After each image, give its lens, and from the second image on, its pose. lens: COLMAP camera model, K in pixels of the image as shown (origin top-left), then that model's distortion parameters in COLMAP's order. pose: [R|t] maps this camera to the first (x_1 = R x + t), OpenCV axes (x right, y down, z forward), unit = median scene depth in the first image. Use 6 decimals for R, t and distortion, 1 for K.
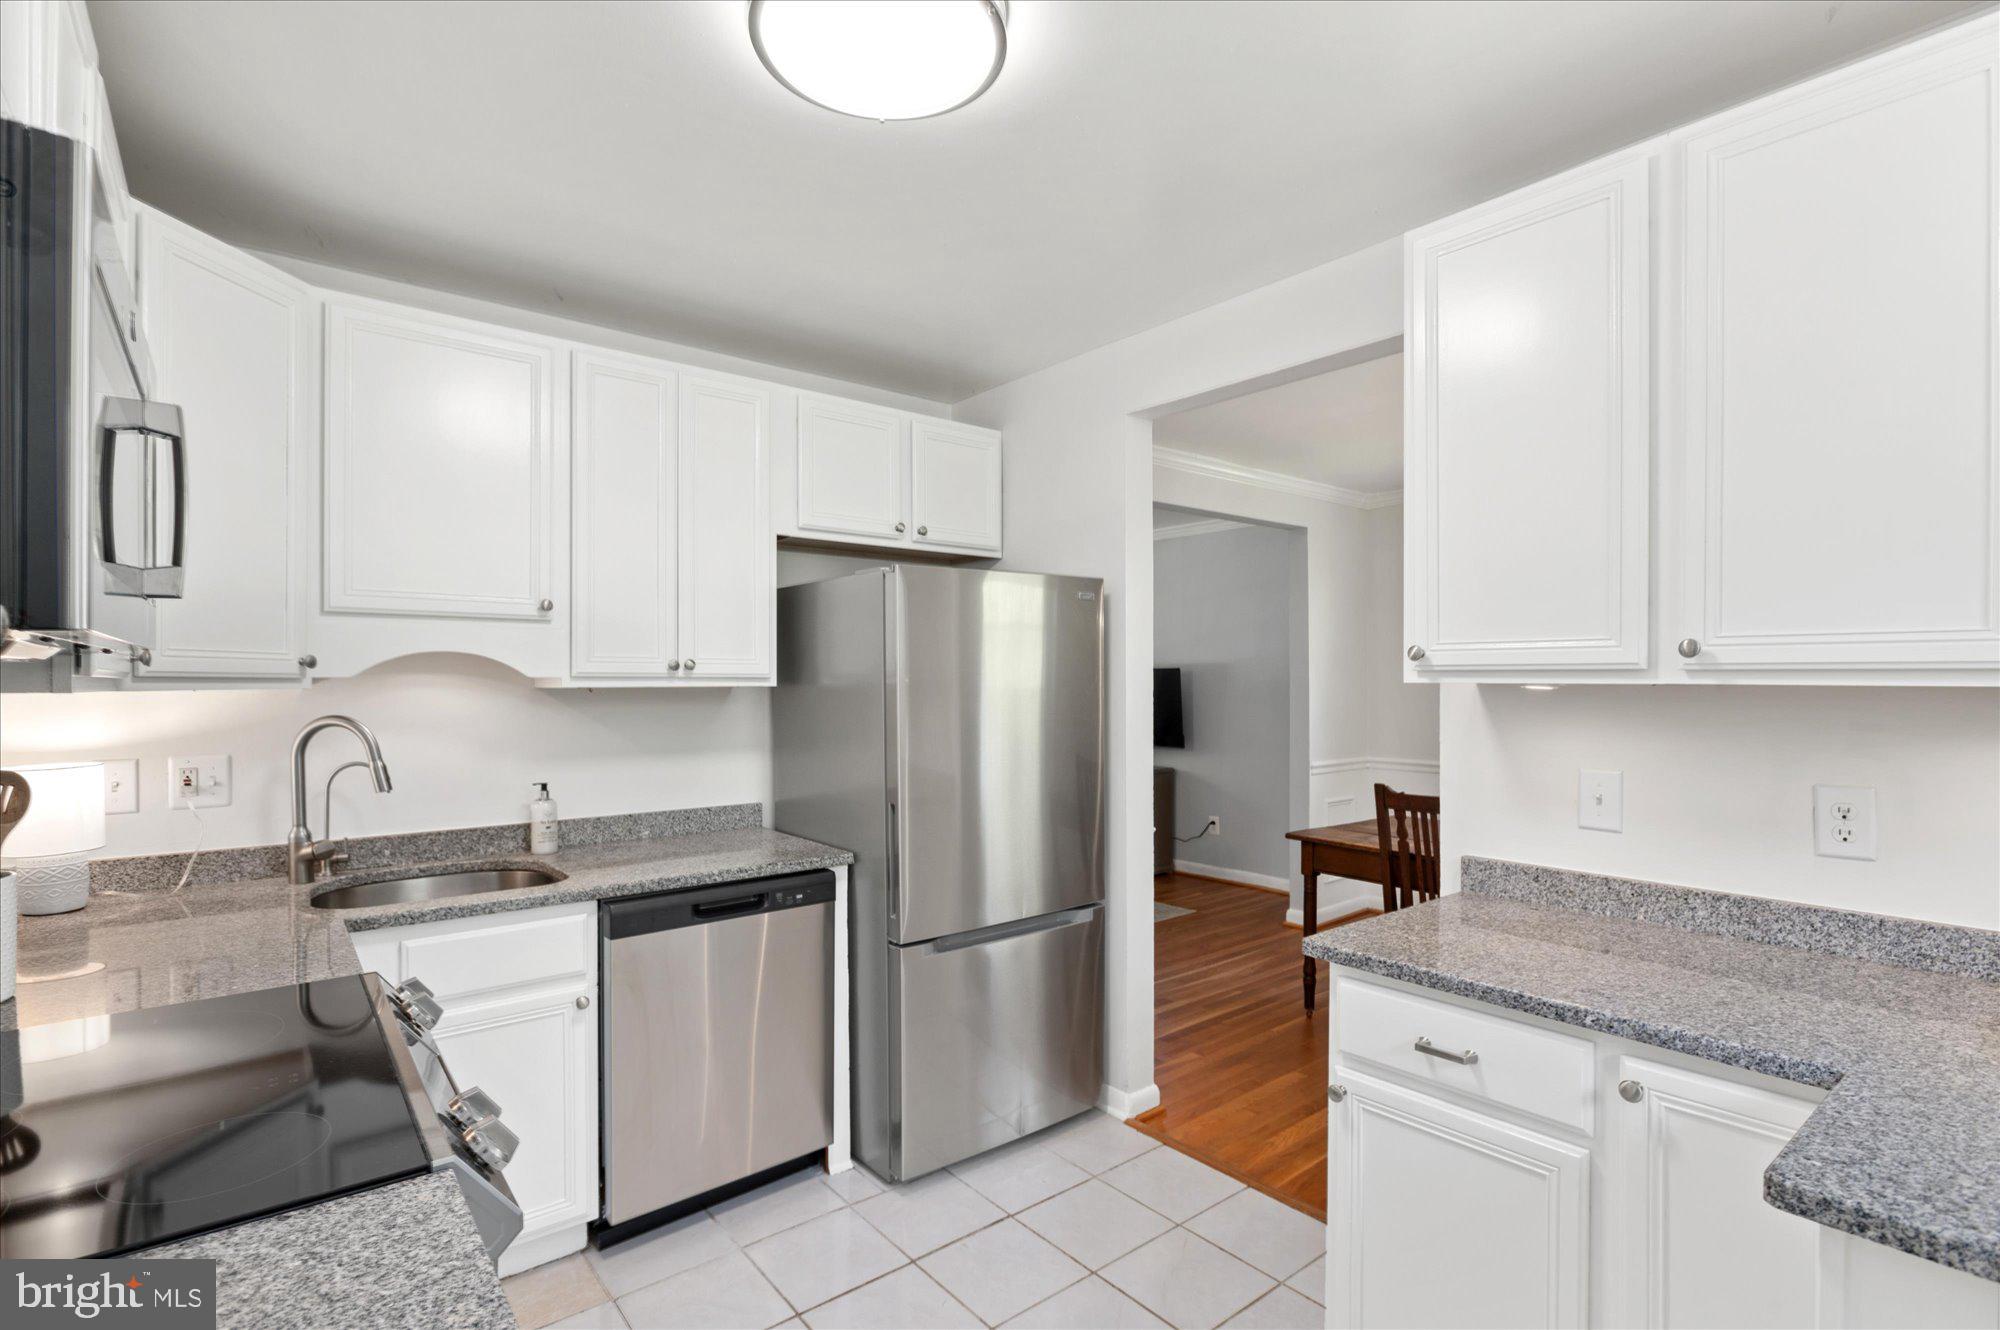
lens RADIAL K [[987.4, 0, 1005.4], [0, 987.4, 678.5], [0, 0, 1]] dist [-0.006851, -0.001453]
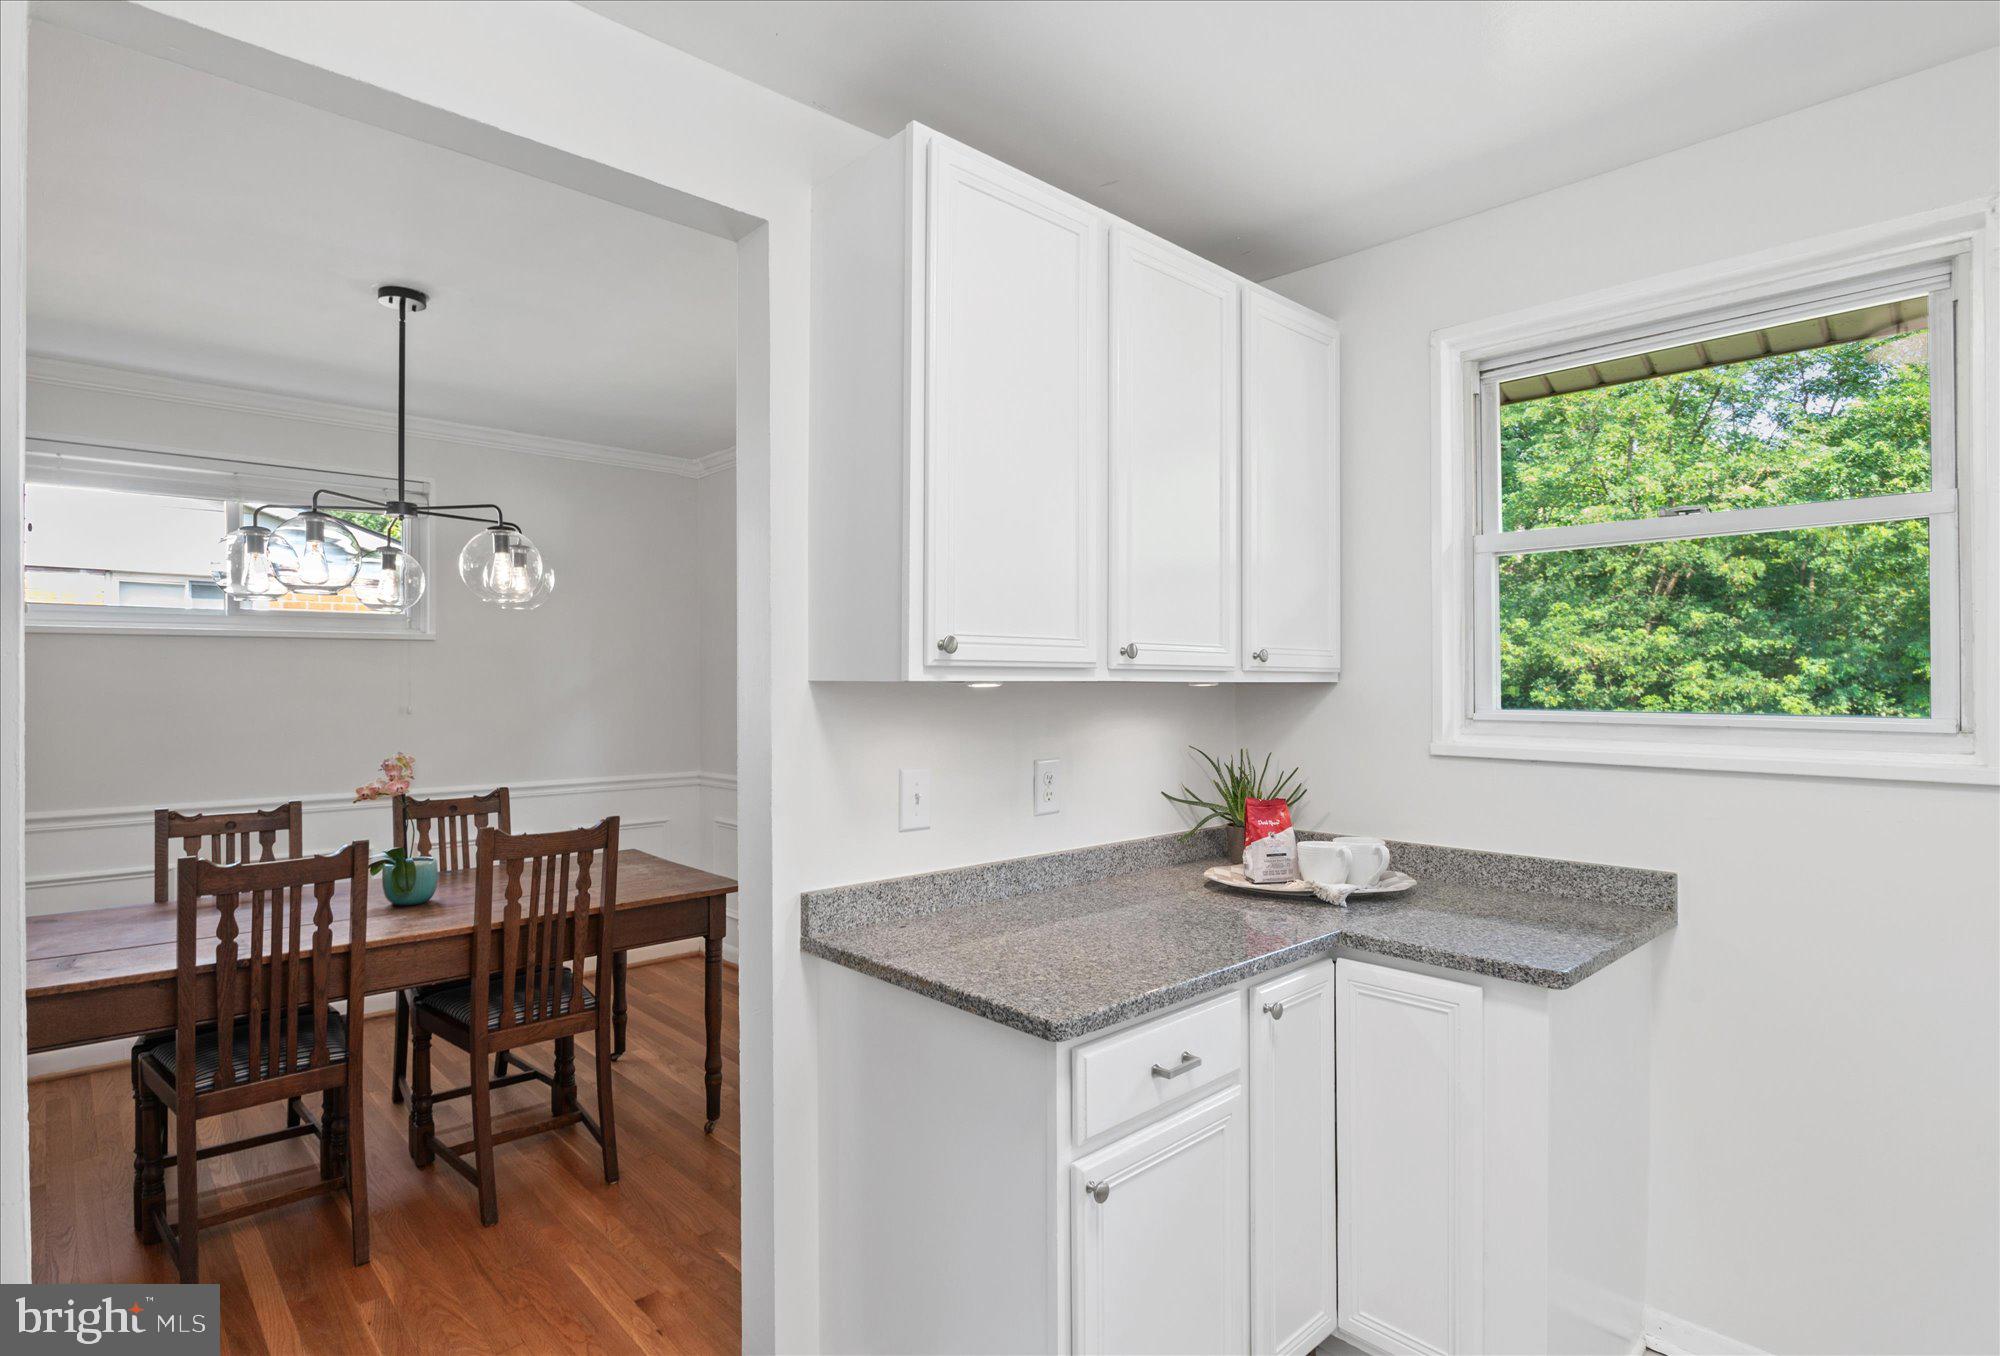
lens RADIAL K [[1031.3, 0, 994.4], [0, 1031.3, 685.5], [0, 0, 1]] dist [0.003618, 0.001461]
pose [[-0.090071, -0.007658, 0.995906, -0.496353], [-0.008195, 0.999942, 0.006948, 0.003392], [-0.995902, -0.007536, -0.090128, 1.175706]]
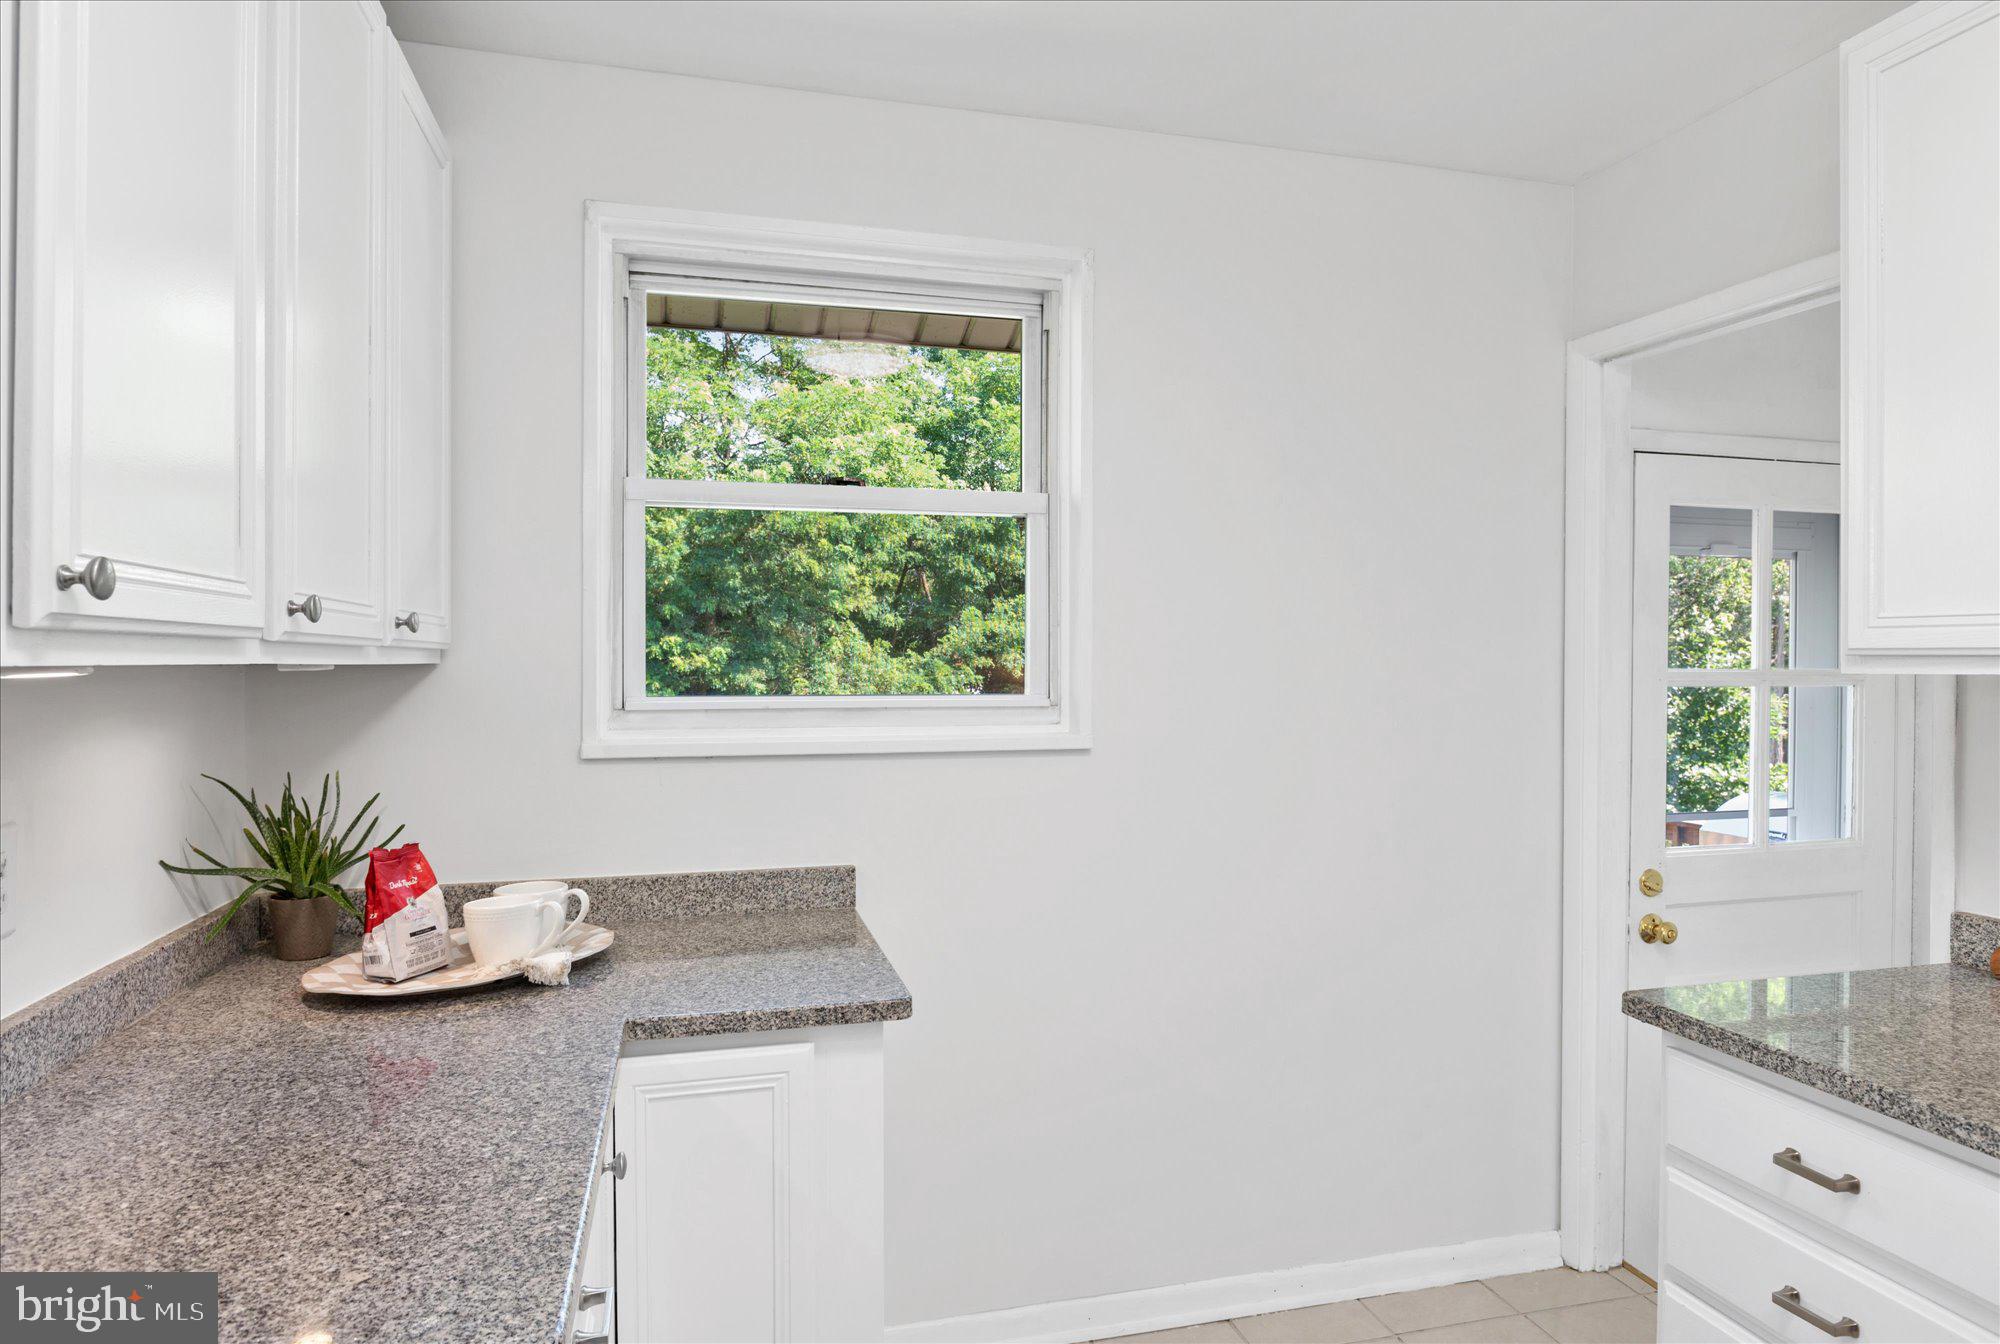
lens RADIAL K [[1194.2, 0, 1002.5], [0, 1194.2, 674.3], [0, 0, 1]] dist [-0.006897, -0.000243]
pose [[-0.917168, -0.008923, 0.398400, -0.034105], [-0.006490, 0.999951, 0.007456, 0.003060], [-0.398447, 0.004253, -0.917182, 1.416903]]
